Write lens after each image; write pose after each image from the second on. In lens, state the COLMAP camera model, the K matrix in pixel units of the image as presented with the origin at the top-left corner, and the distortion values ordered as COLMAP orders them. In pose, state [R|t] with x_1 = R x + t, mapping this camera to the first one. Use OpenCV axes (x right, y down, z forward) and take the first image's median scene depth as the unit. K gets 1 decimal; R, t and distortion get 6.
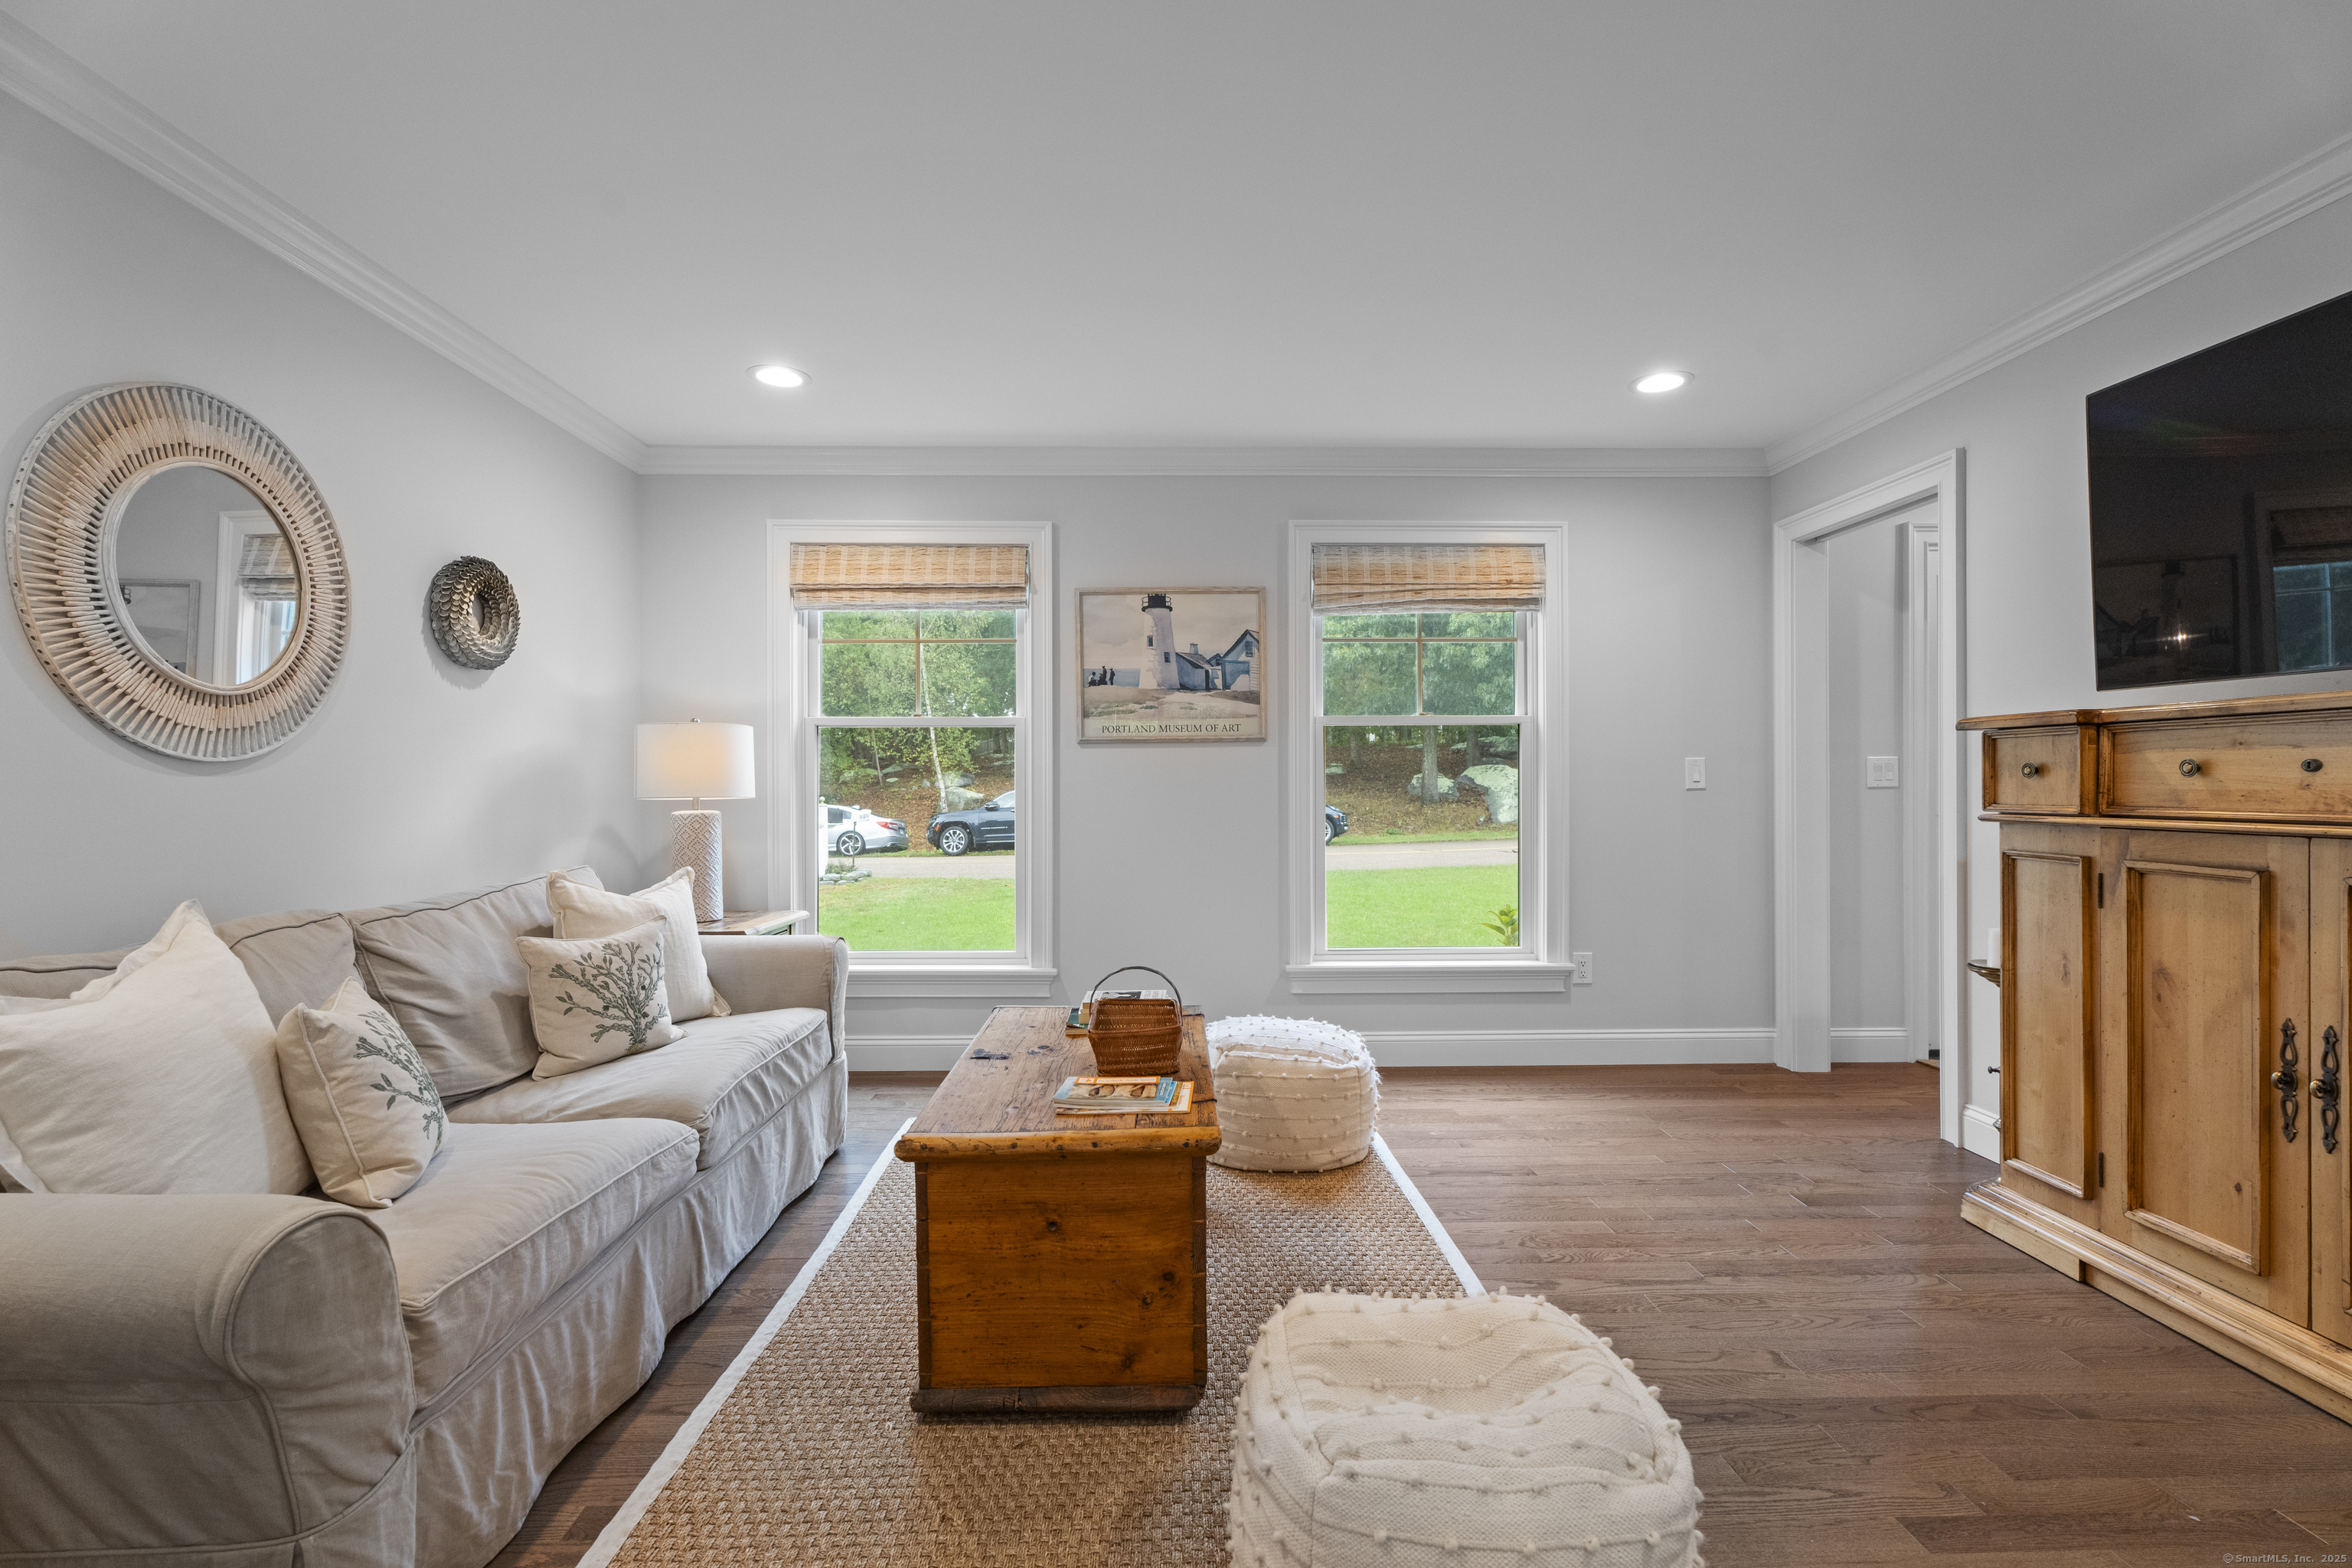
lens RADIAL K [[1060.8, 0, 1173.1], [0, 1060.8, 781.2], [0, 0, 1]] dist [0.005450, 0.000983]
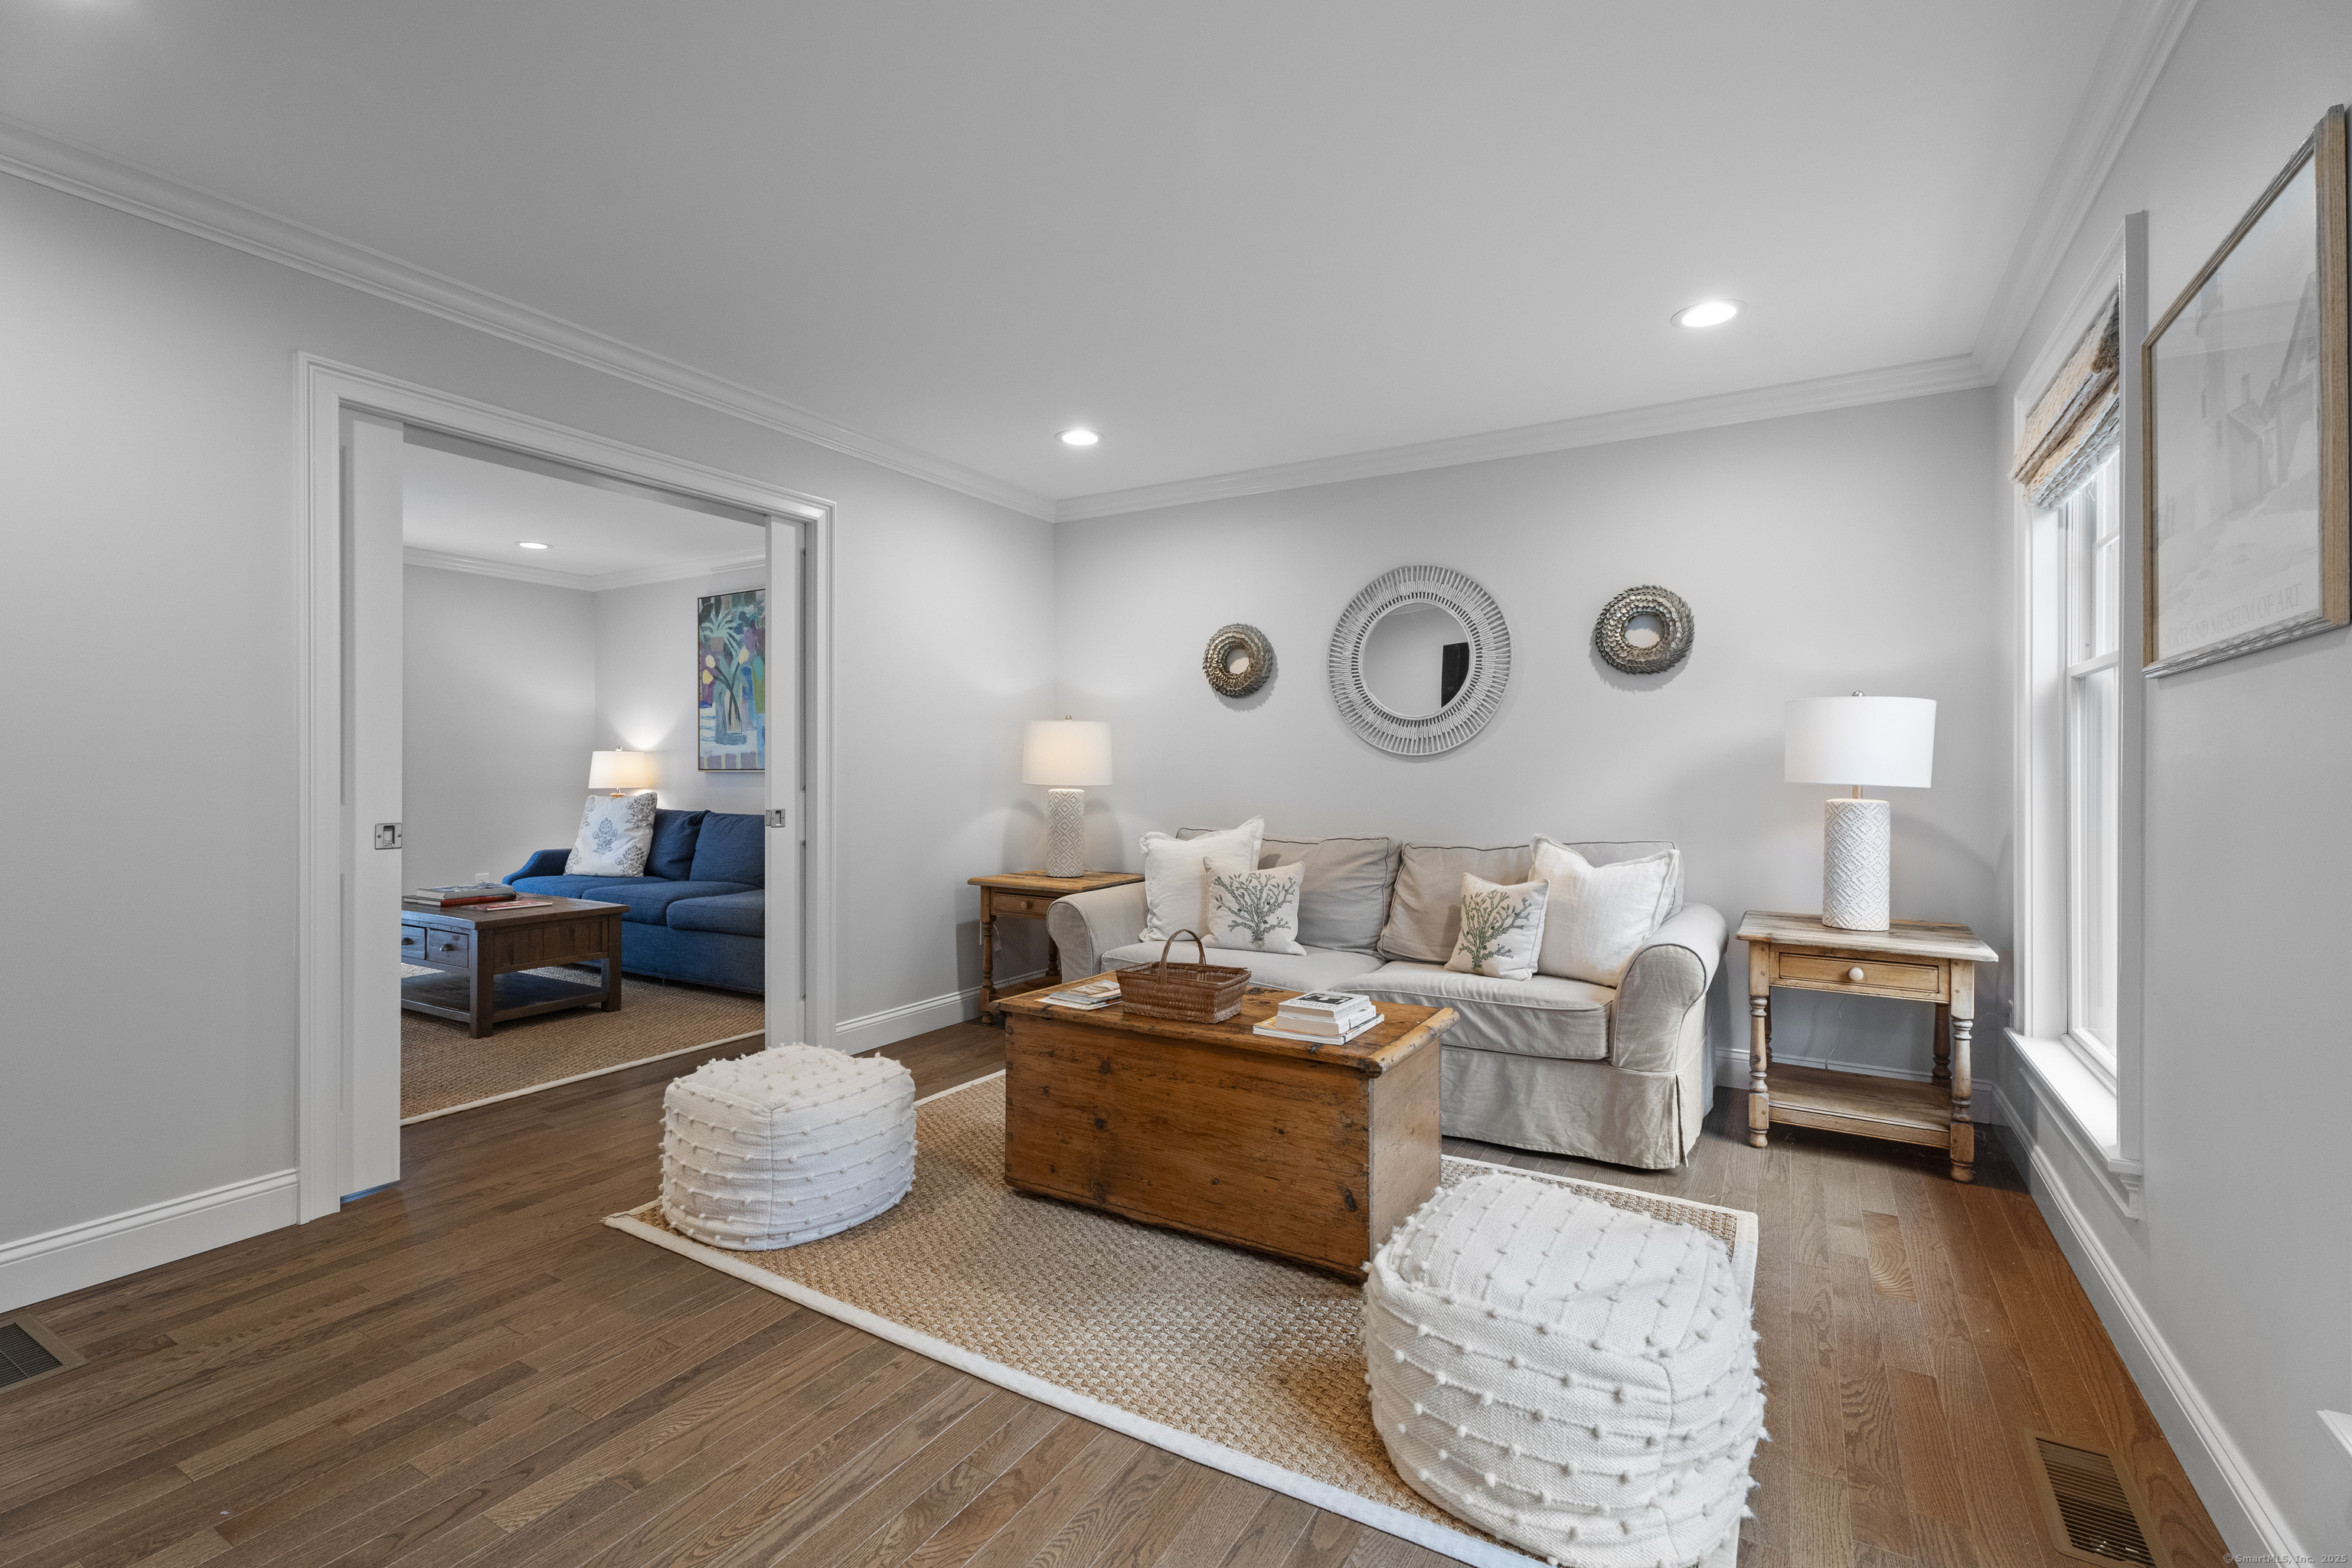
lens RADIAL K [[1060.8, 0, 1174.8], [0, 1060.8, 777.3], [0, 0, 1]] dist [0.005450, 0.000983]
pose [[-0.513336, 0.007676, -0.858154, 0.718460], [-0.000118, 0.999959, 0.009015, 0.002211], [0.858188, 0.004729, -0.513314, 1.206468]]
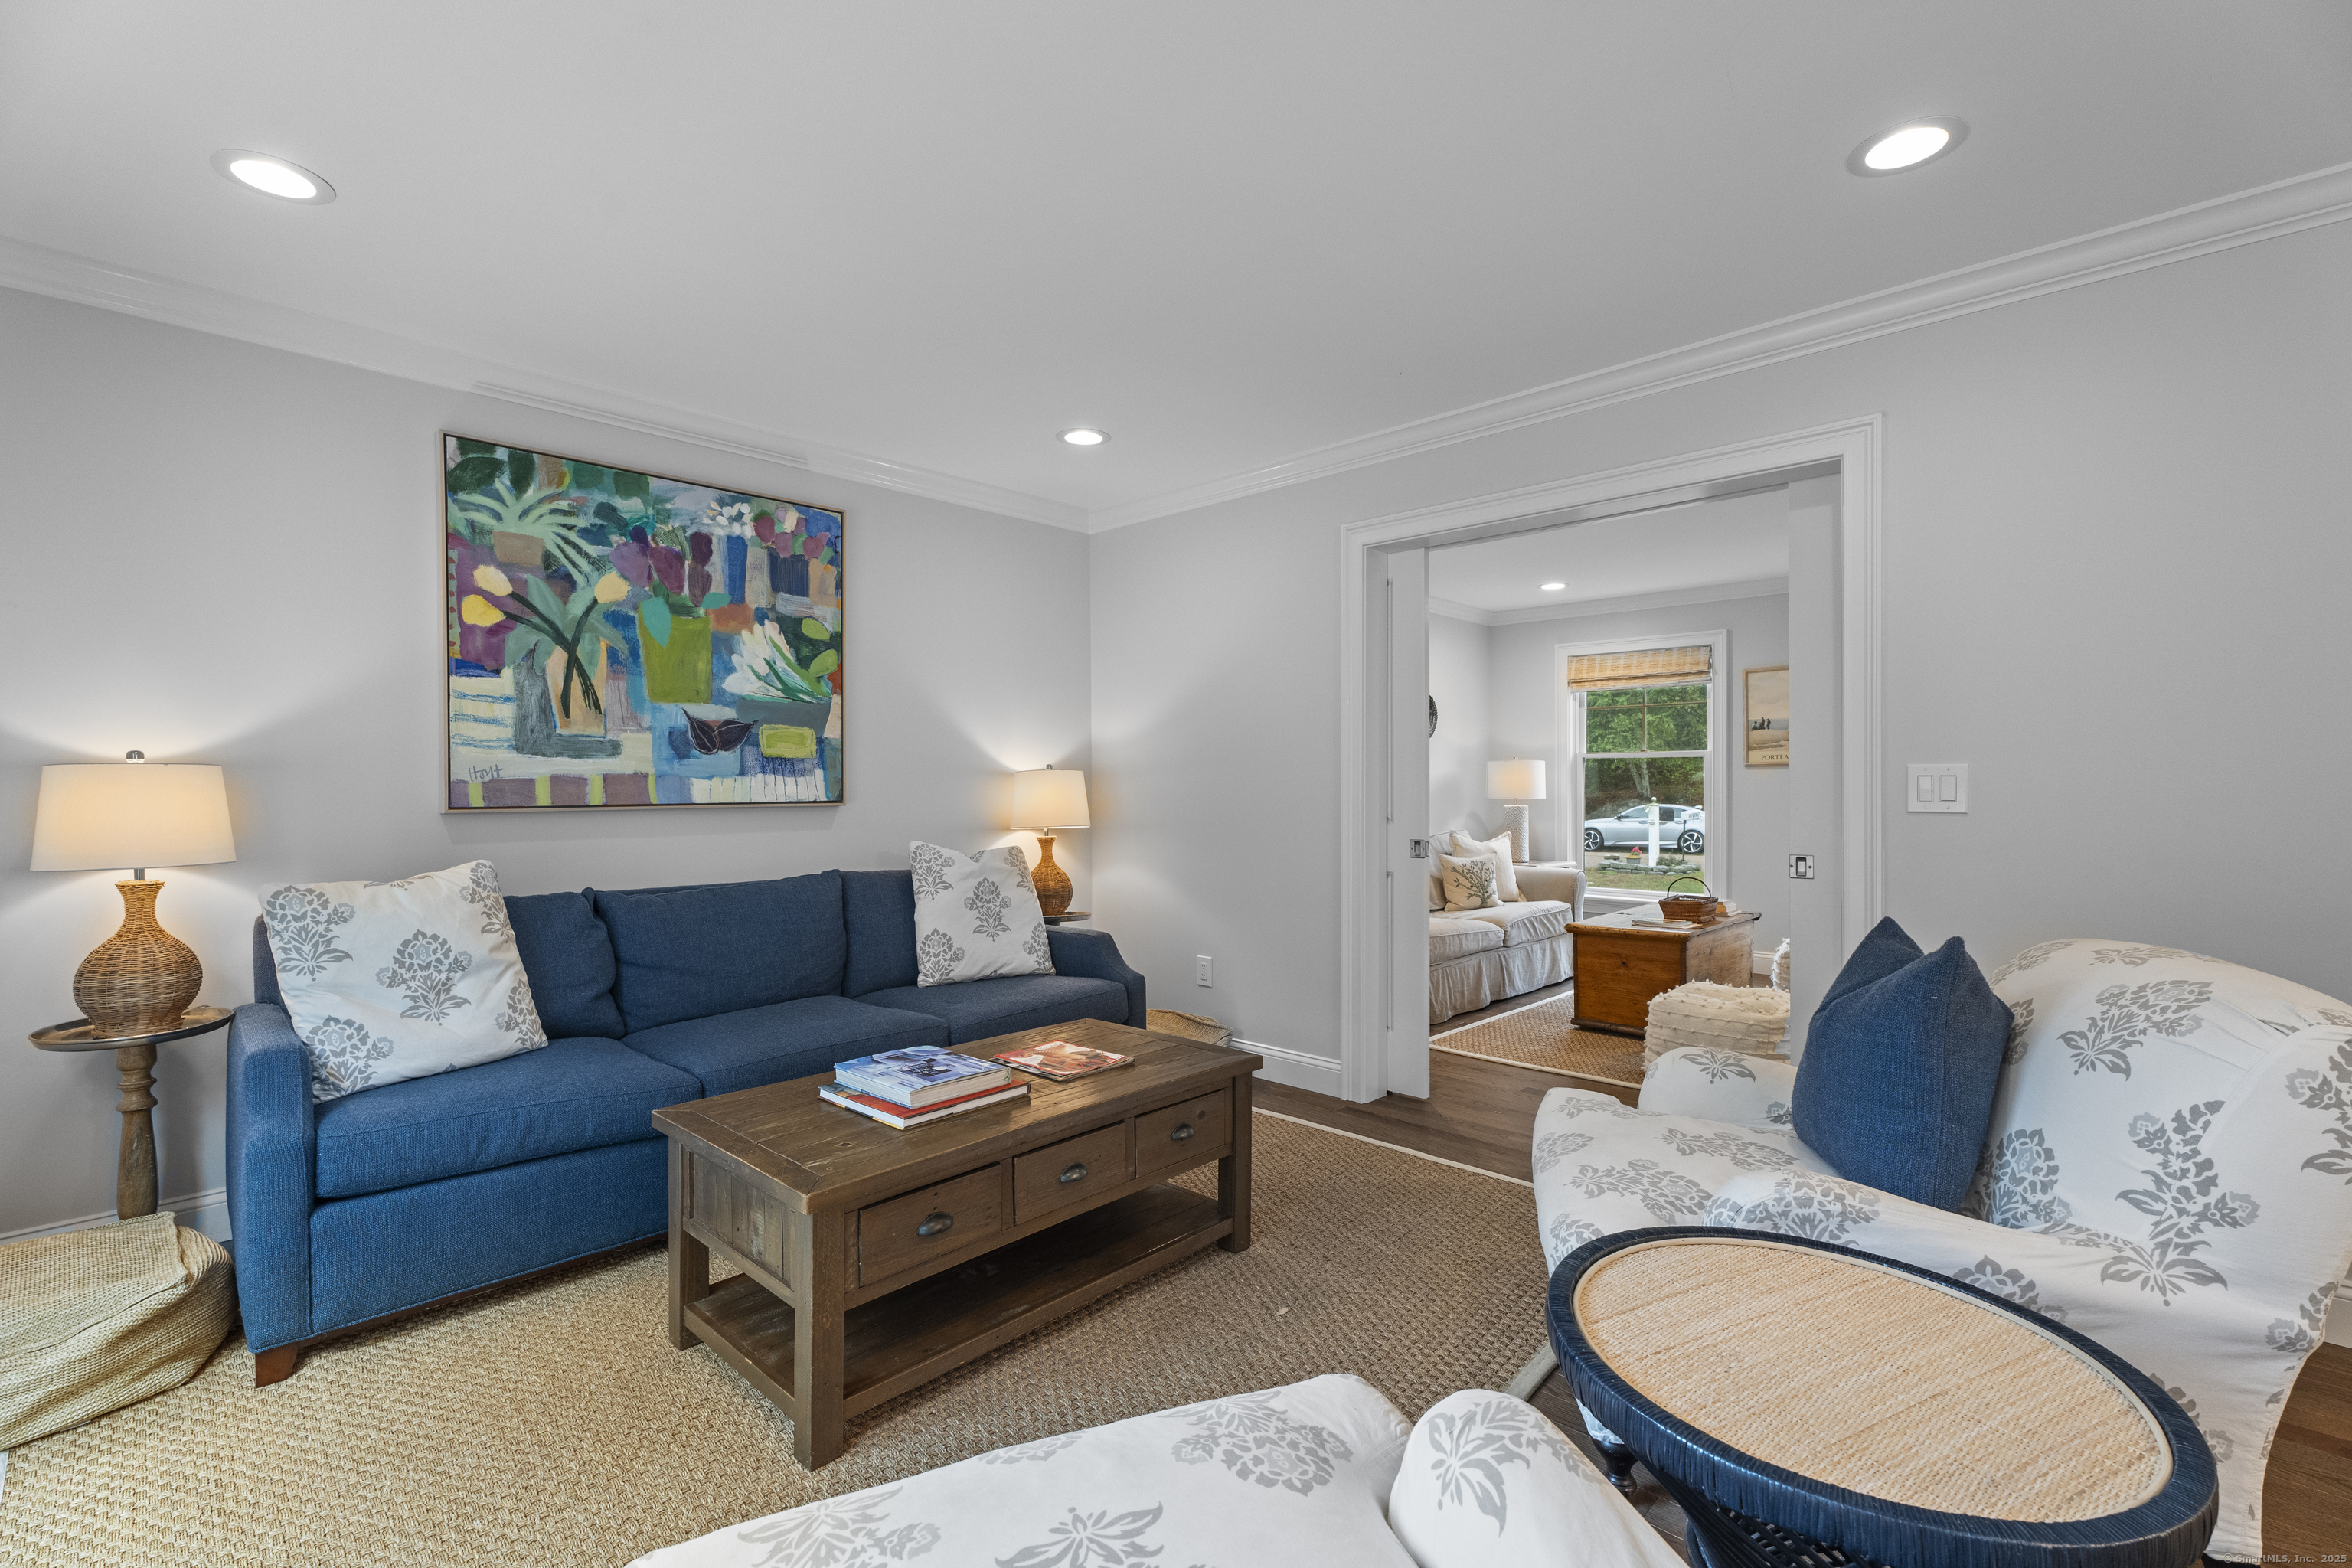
lens RADIAL K [[1060.8, 0, 1189.0], [0, 1060.8, 790.0], [0, 0, 1]] dist [0.005450, 0.000983]
pose [[0.724174, 0.005649, -0.689594, 0.548274], [0.000113, 0.999965, 0.008310, -0.019359], [0.689618, -0.006096, 0.724148, -0.982037]]
